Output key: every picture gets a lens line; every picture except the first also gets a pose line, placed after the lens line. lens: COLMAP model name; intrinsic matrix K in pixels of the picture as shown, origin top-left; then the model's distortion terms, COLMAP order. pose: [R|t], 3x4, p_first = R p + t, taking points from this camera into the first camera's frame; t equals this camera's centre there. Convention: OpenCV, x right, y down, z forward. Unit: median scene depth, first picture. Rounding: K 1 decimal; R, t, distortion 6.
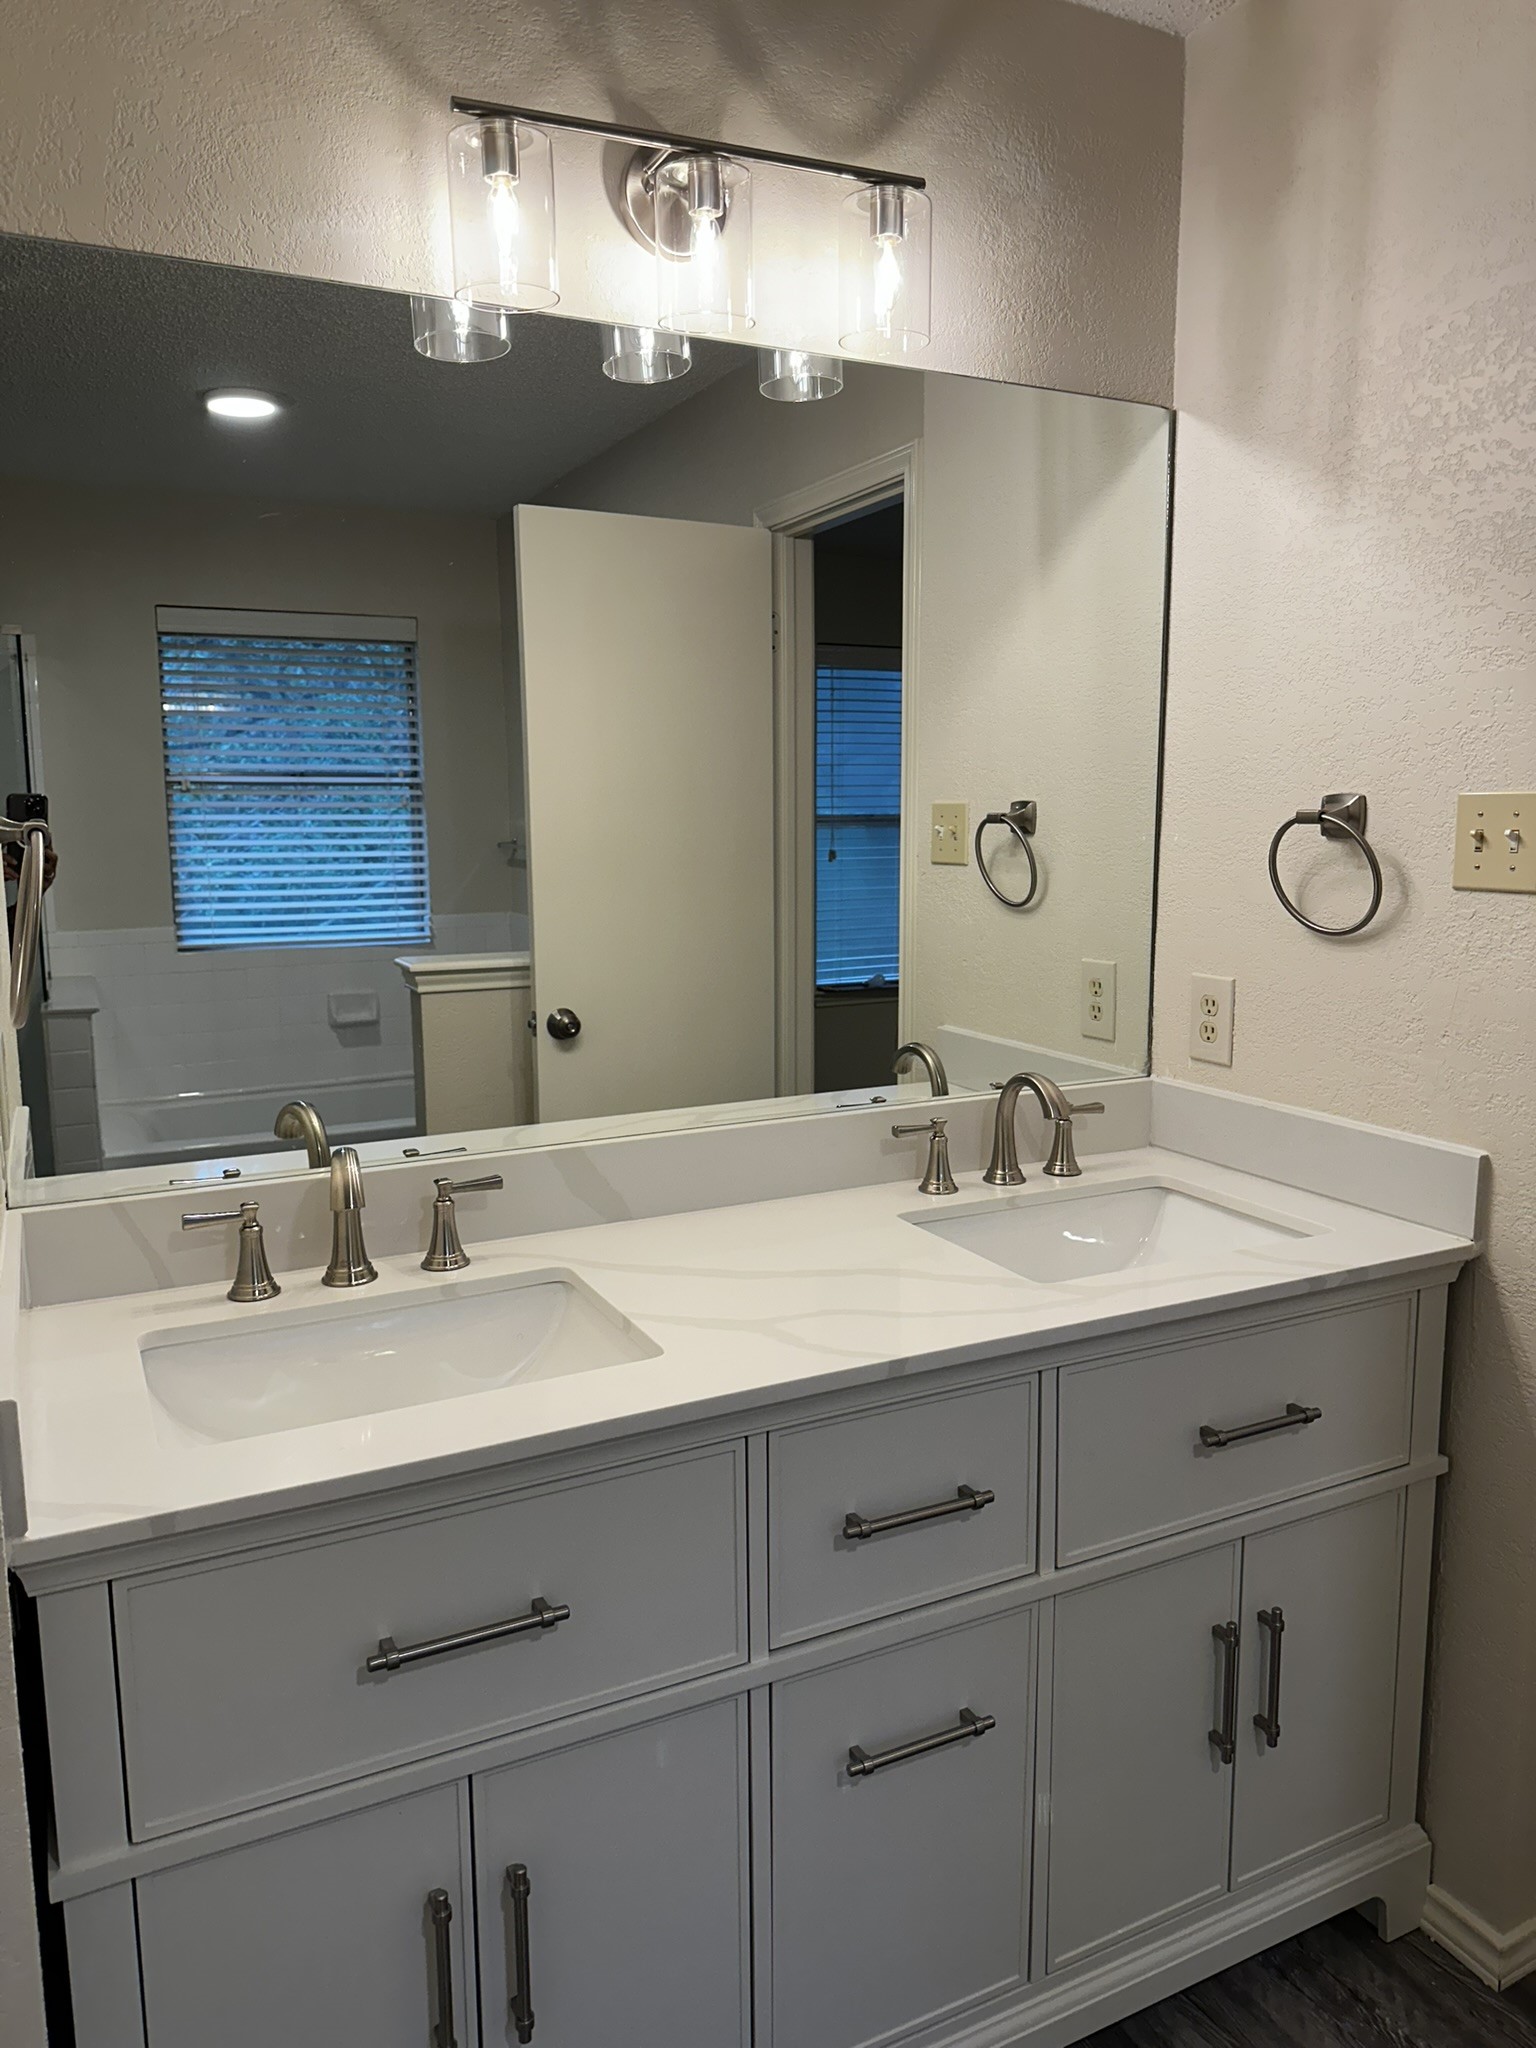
lens RADIAL K [[1412.7, 0, 762.0], [0, 1412.7, 1021.7], [0, 0, 1]] dist [0.025281, -0.022945]
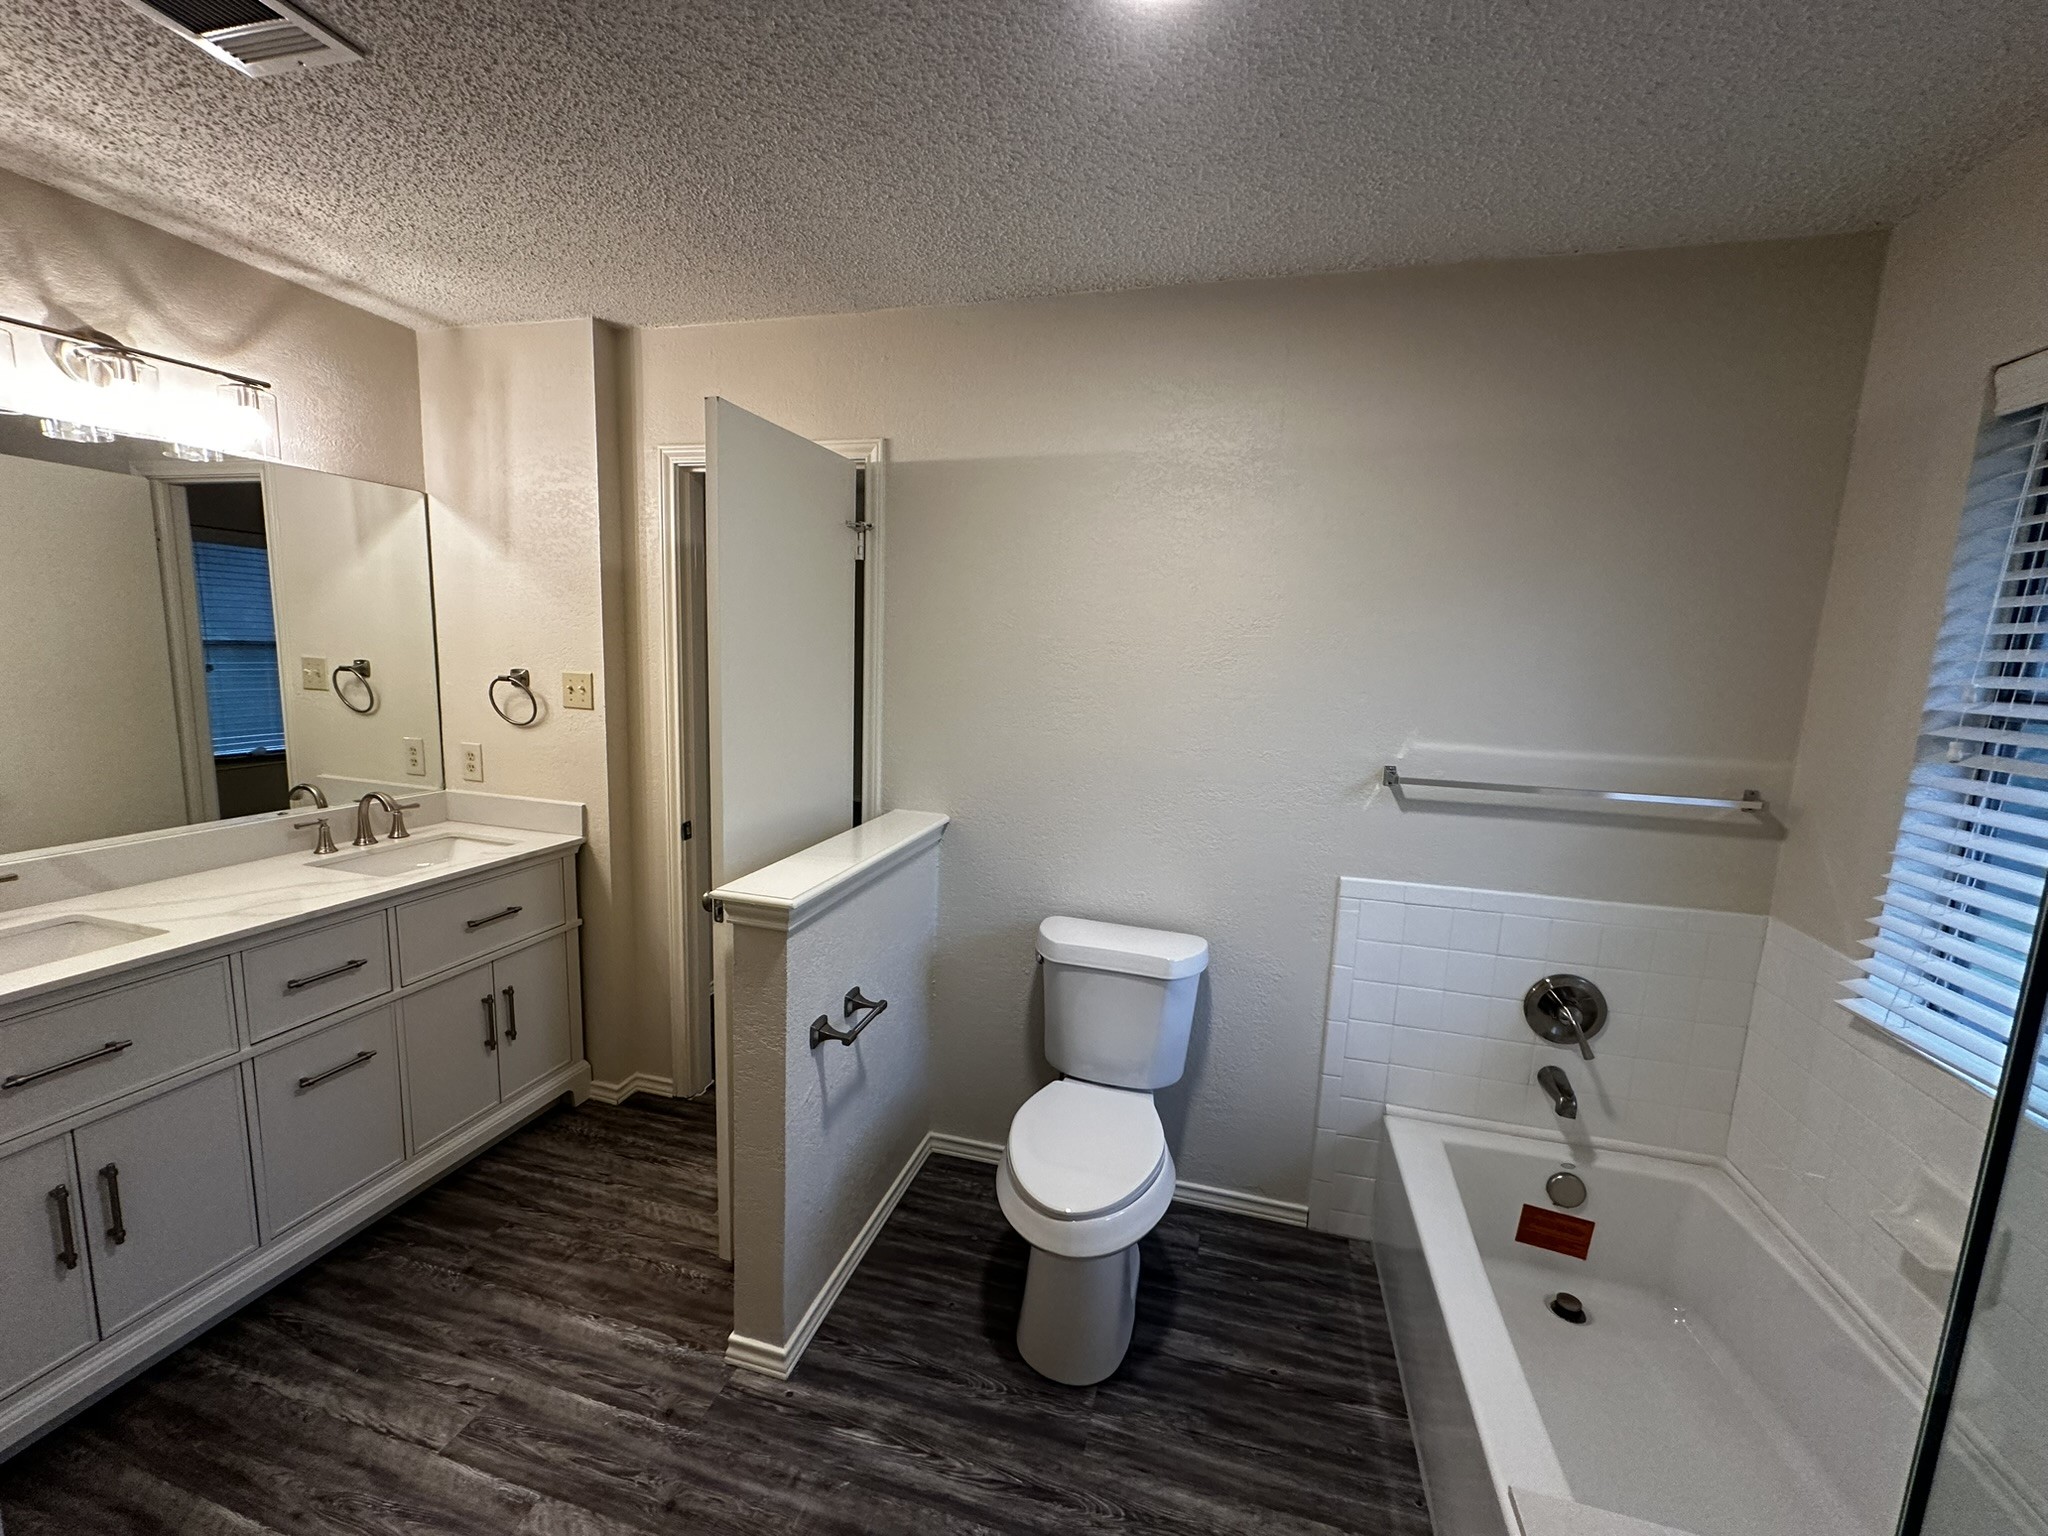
lens RADIAL K [[823.1, 0, 1023.9], [0, 823.1, 768.3], [0, 0, 1]] dist [0.003292, -0.000113]
pose [[0.669042, -0.073929, 0.739538, -0.086191], [0.062579, 0.997110, 0.043064, 0.007885], [-0.740585, 0.017468, 0.671736, -0.650226]]
